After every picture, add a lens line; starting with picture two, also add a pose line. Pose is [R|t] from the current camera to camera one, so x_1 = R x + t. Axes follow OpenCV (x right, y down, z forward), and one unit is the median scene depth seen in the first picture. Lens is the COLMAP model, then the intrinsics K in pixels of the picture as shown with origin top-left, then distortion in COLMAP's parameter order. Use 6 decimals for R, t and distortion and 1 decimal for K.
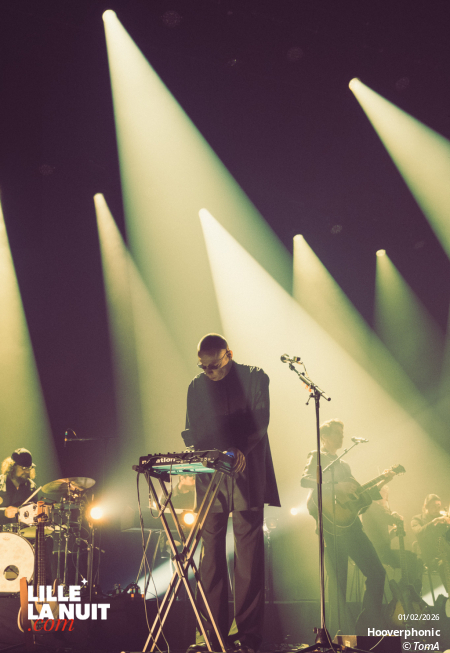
lens RADIAL K [[910.3, 0, 225.1], [0, 910.3, 342.7], [0, 0, 1]] dist [0.001048, 0.815059]
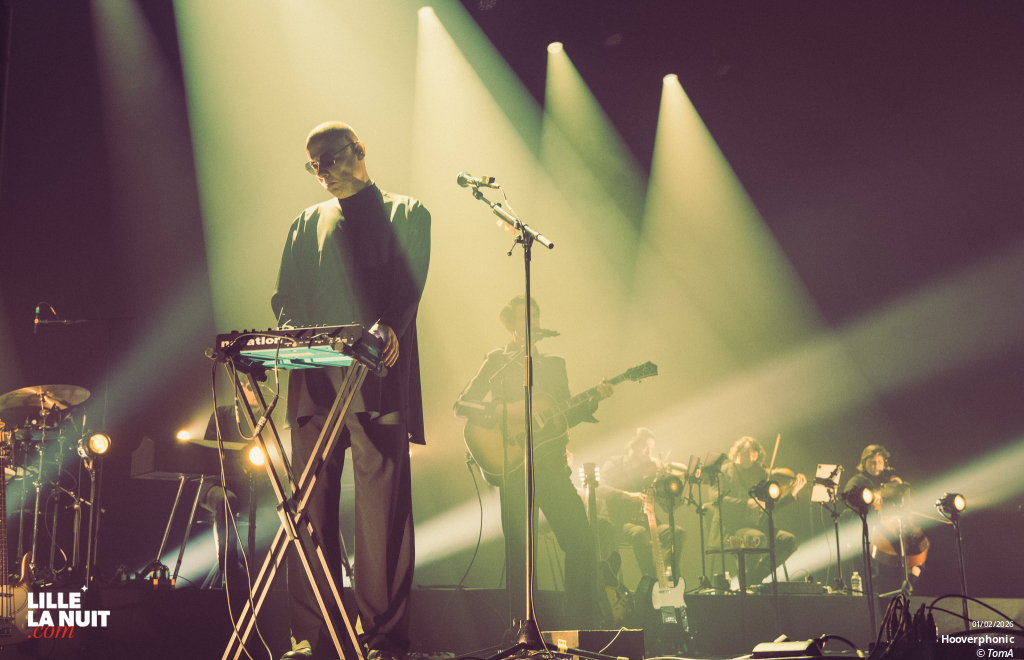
lens RADIAL K [[1417.4, 0, 523.3], [0, 1417.4, 325.5], [0, 0, 1]] dist [0.051676, -0.007476]
pose [[0.980696, 0.031311, 0.193018, -0.076573], [-0.046765, 0.996008, 0.076039, 0.042386], [-0.189866, -0.083597, 0.978244, 0.091893]]
